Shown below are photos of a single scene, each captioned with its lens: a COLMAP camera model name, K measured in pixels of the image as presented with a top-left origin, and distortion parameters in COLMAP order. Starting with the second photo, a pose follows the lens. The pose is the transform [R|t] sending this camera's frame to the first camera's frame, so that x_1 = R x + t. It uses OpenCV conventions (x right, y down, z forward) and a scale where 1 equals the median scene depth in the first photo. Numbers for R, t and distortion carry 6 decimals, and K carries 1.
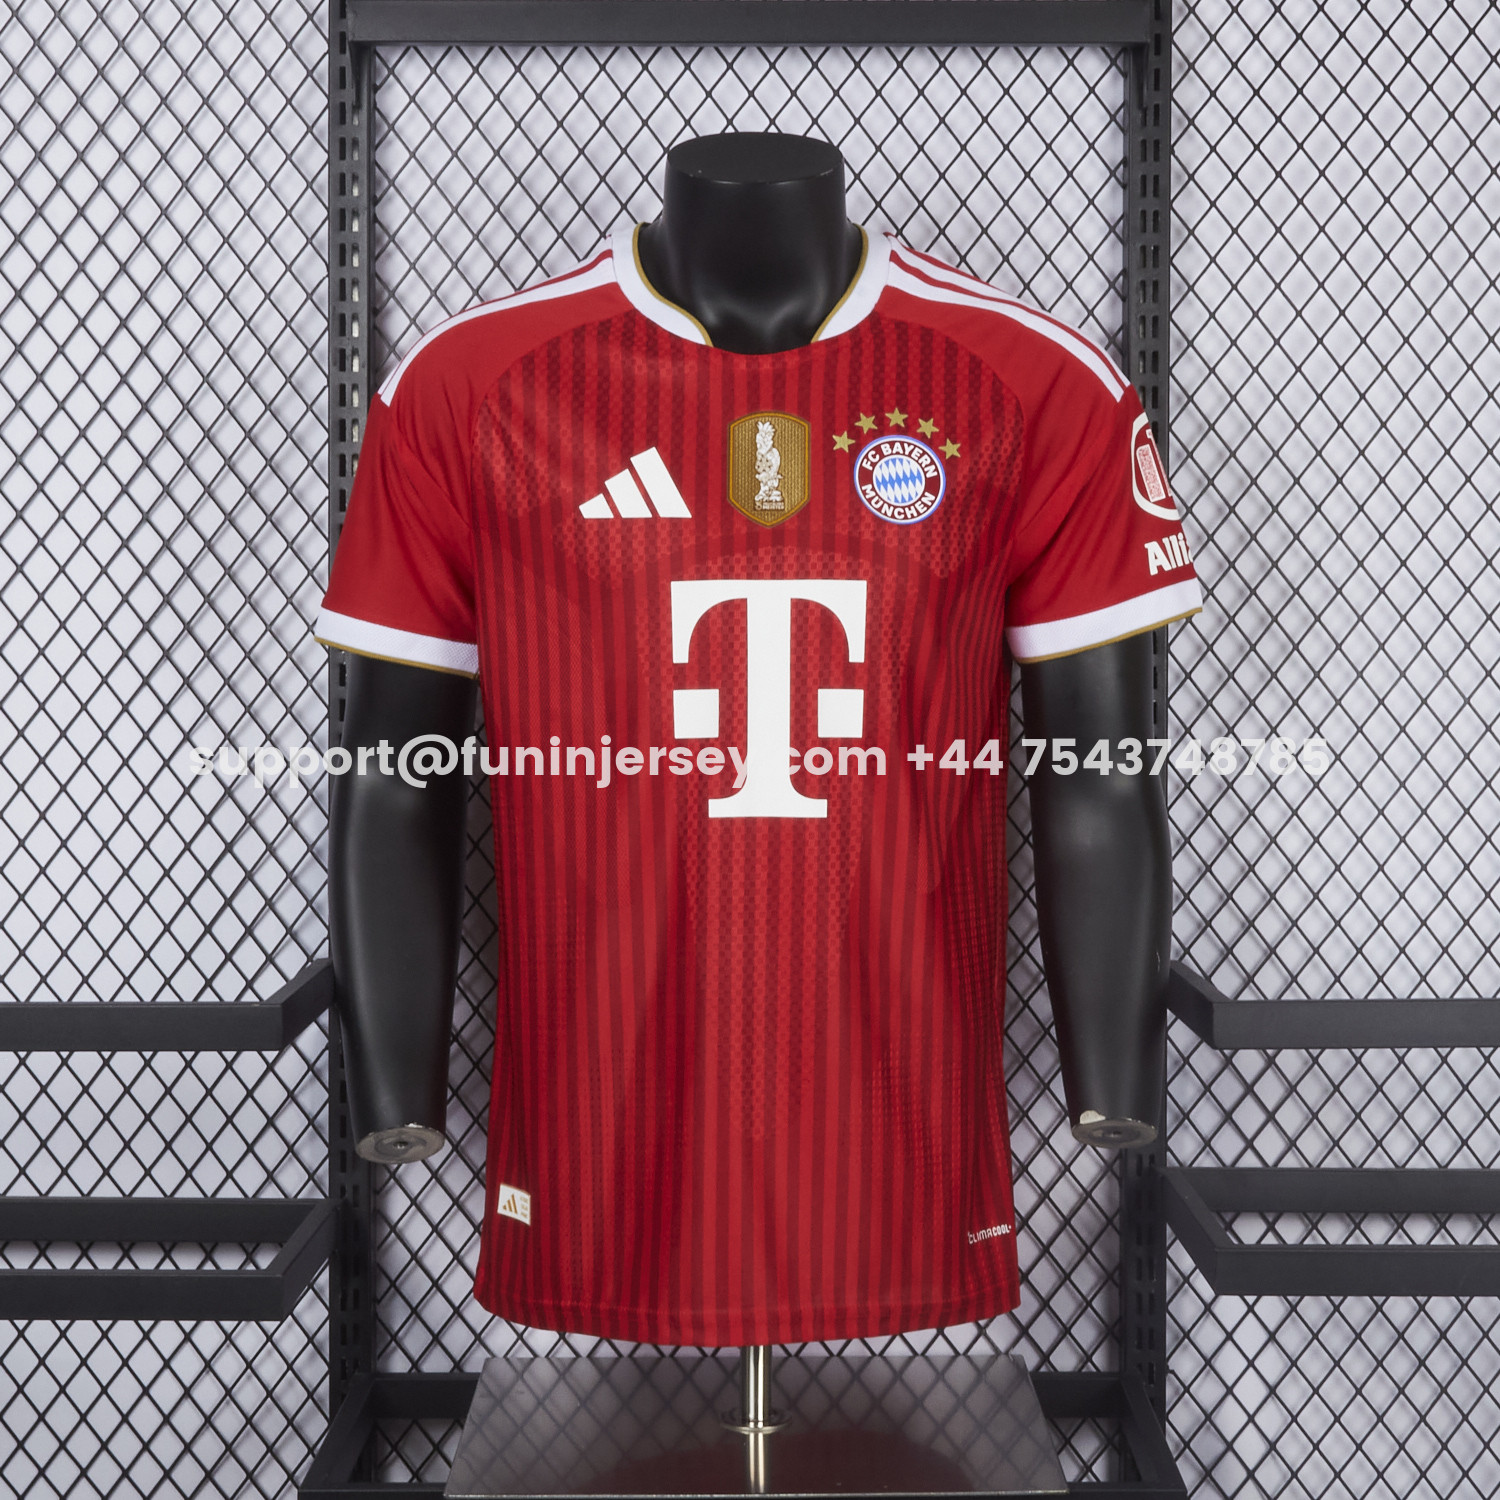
lens RADIAL K [[2731.5, 0, 750.0], [0, 2731.5, 750.0], [0, 0, 1]] dist [-0.021456, -0.154631]
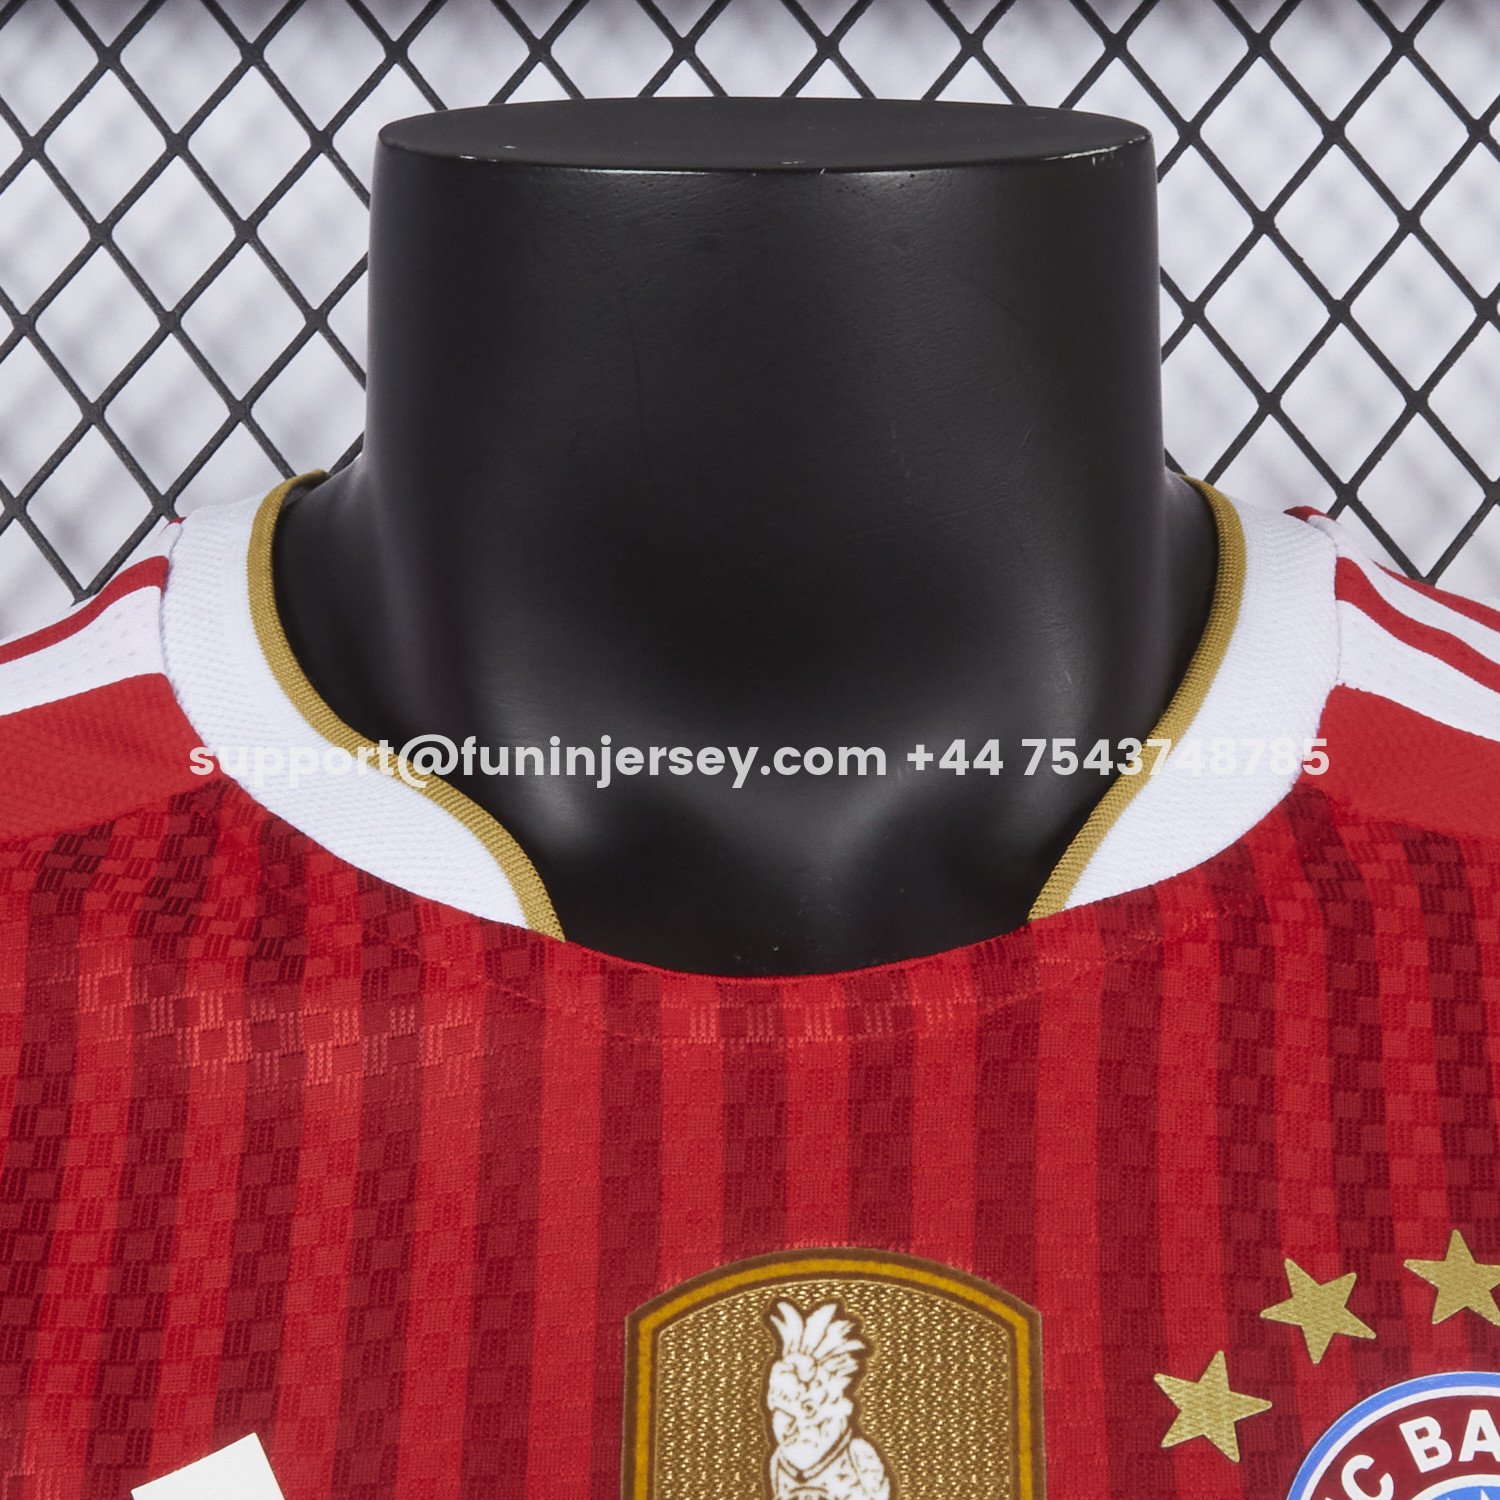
lens RADIAL K [[3603.6, 0, 766.5], [0, 3603.6, 750.8], [0, 0, 1]] dist [-0.018832, -0.058010]
pose [[0.999993, -0.000344, -0.003702, 0.003151], [-0.000557, 0.970614, -0.240642, -0.096366], [0.003676, 0.240642, 0.970607, 0.737082]]
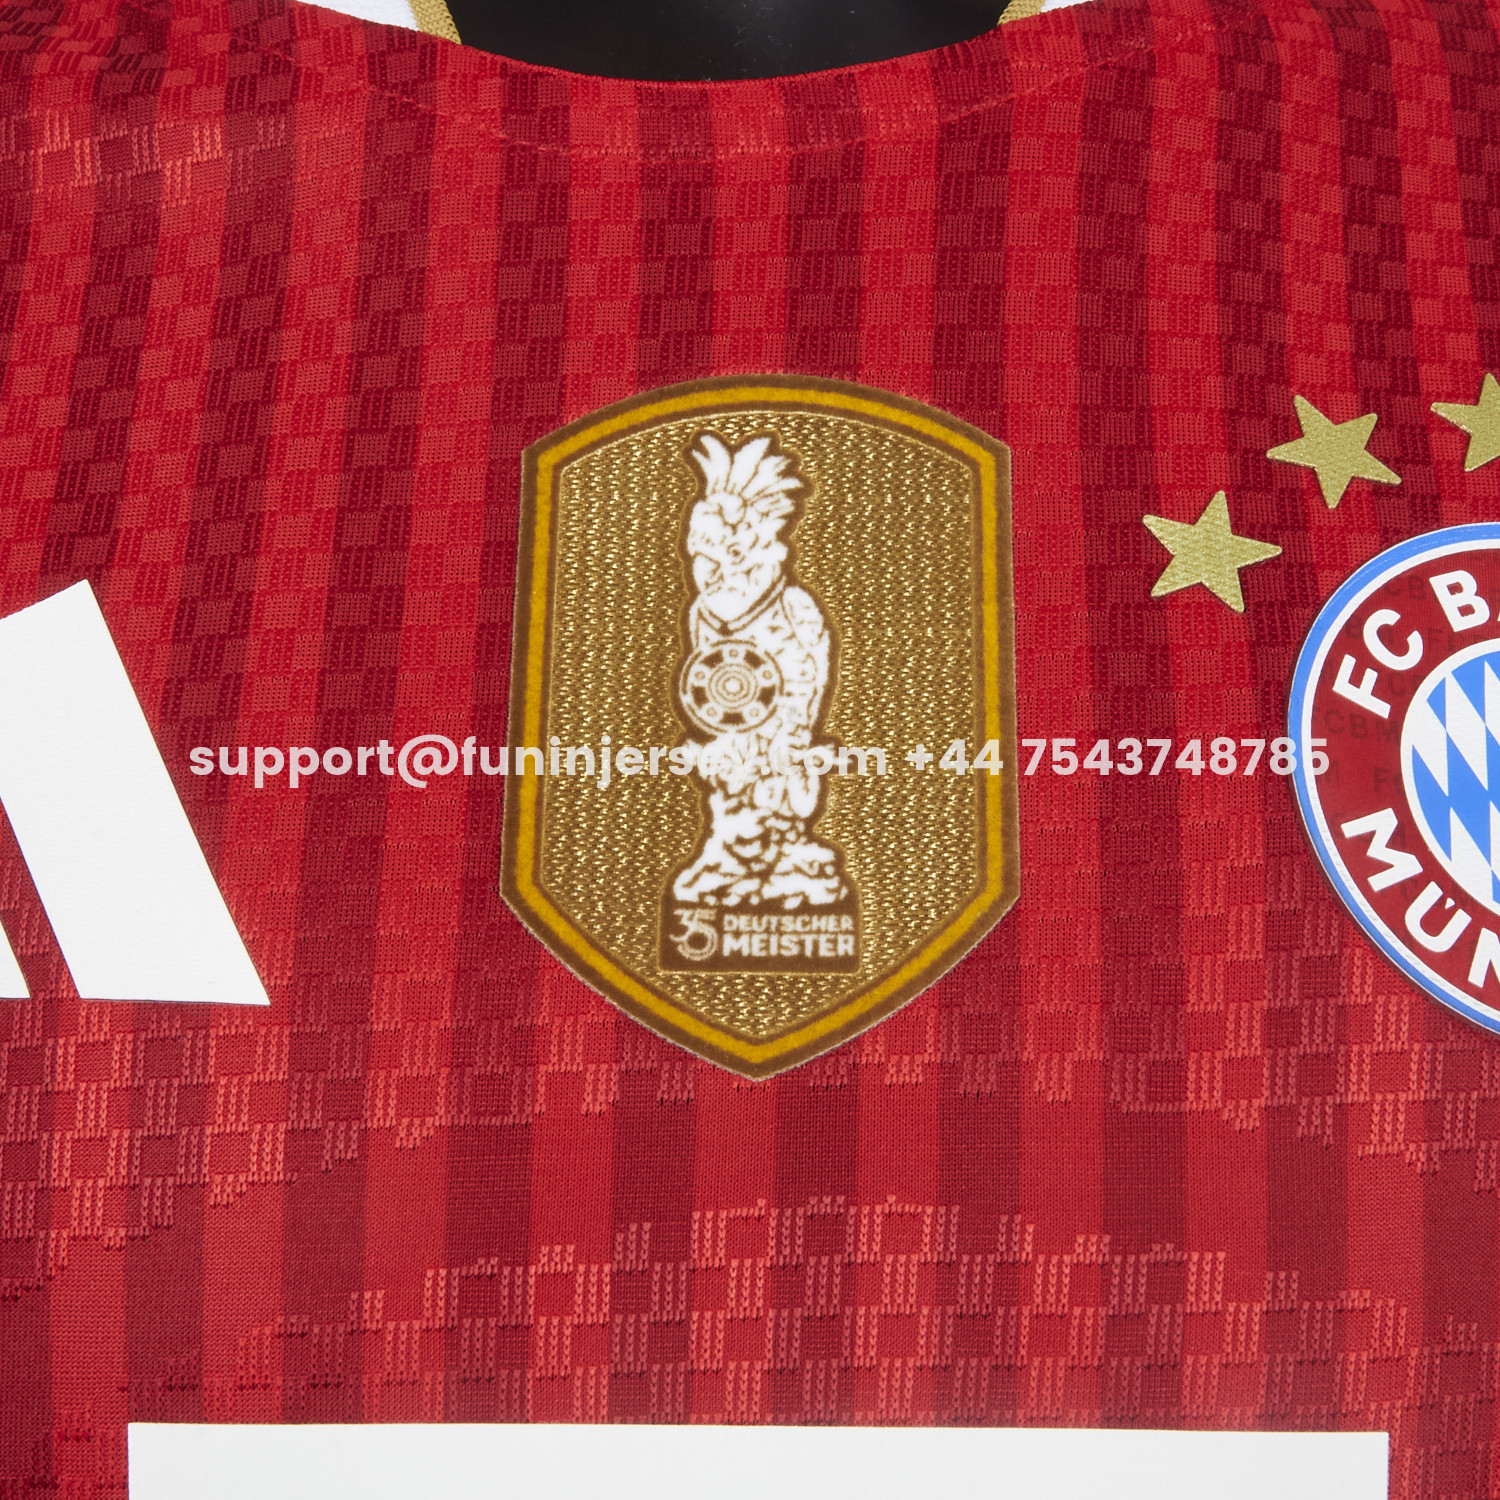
lens RADIAL K [[2731.5, 0, 750.0], [0, 2731.5, 750.0], [0, 0, 1]] dist [-0.021456, -0.154631]
pose [[0.999969, 0.007780, -0.001530, 0.006467], [-0.007908, 0.992531, -0.121735, -0.080393], [0.000571, 0.121743, 0.992562, 0.836473]]
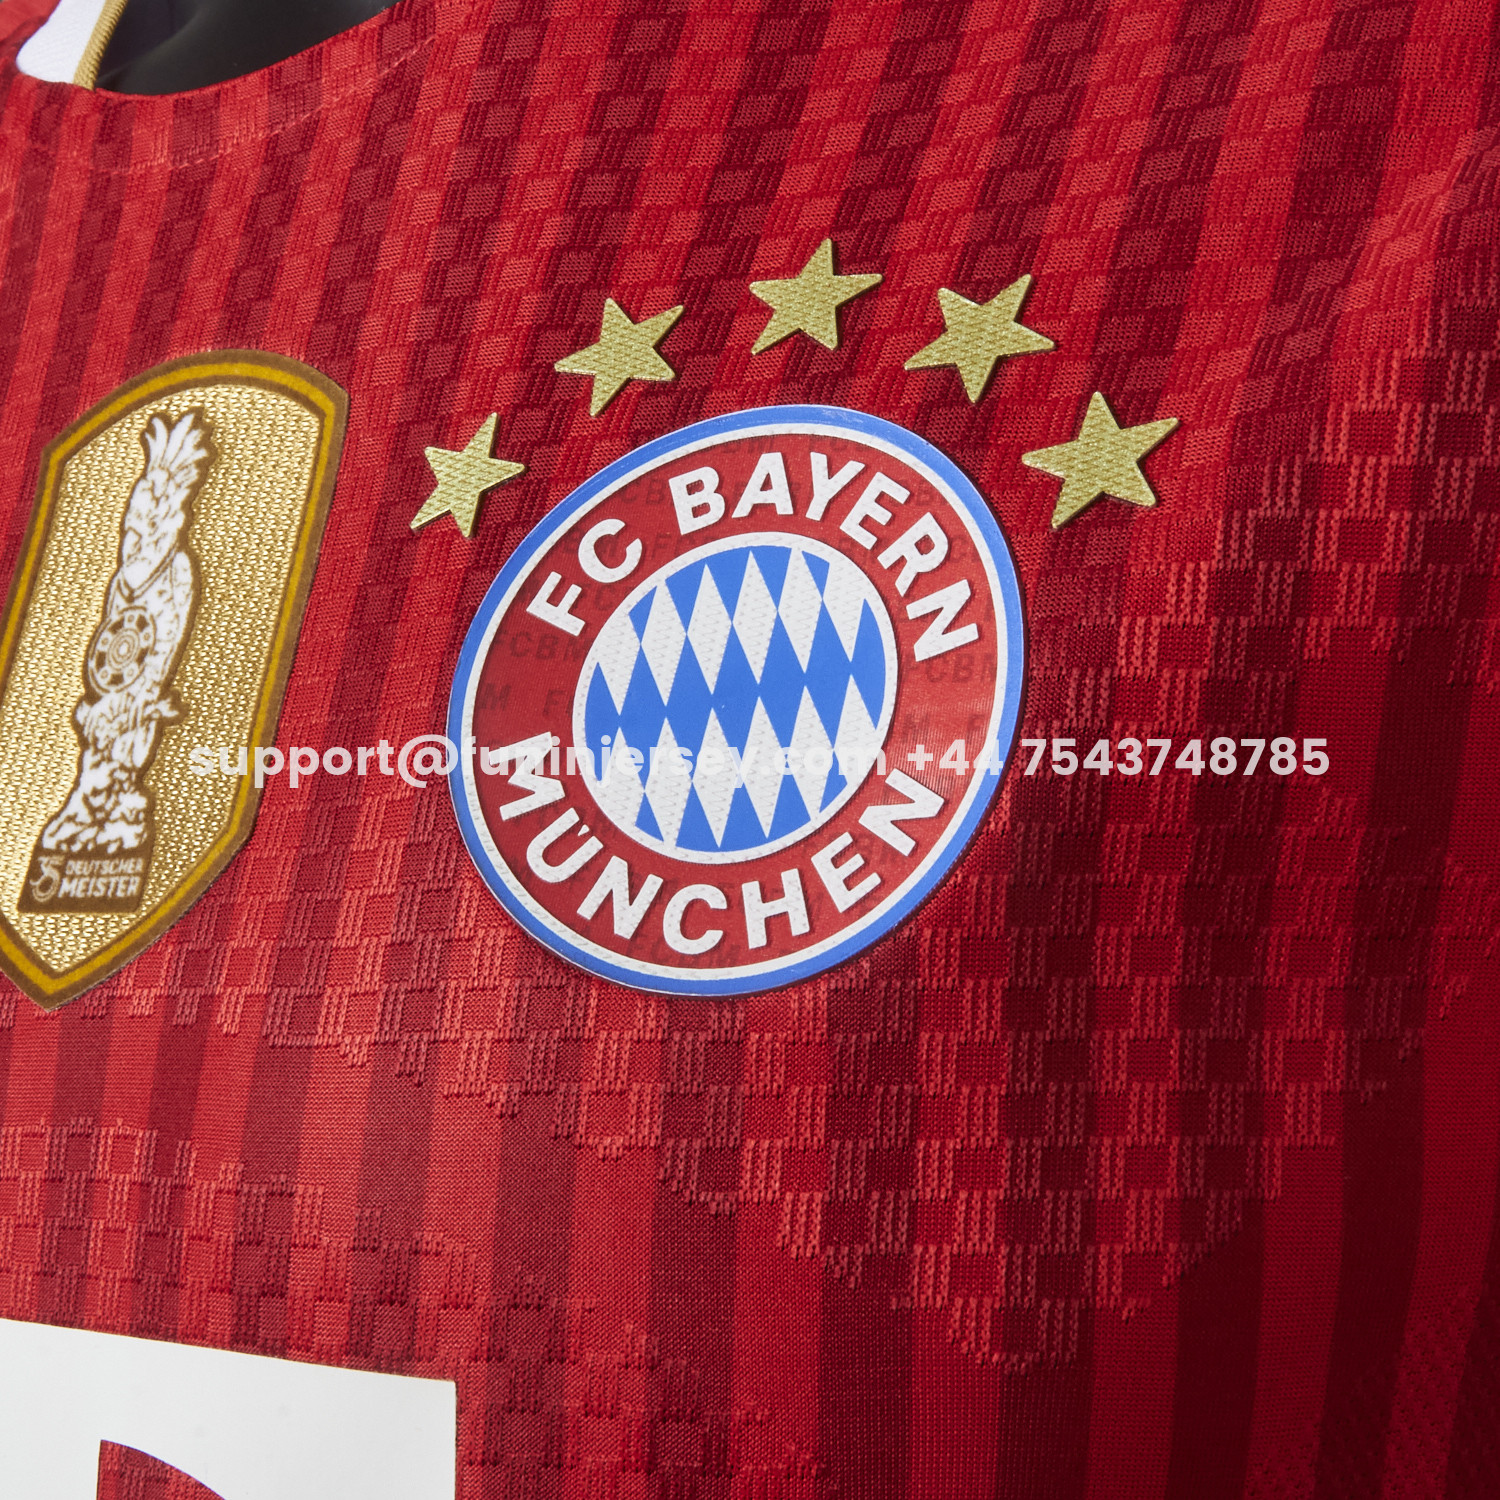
lens RADIAL K [[2690.1, 0, 750.0], [0, 2690.1, 750.0], [0, 0, 1]] dist [-0.059117, -0.284440]
pose [[0.820541, -0.040345, -0.570162, 0.139265], [-0.013047, 0.995924, -0.089249, -0.082540], [0.571439, 0.080671, 0.816670, 0.880118]]
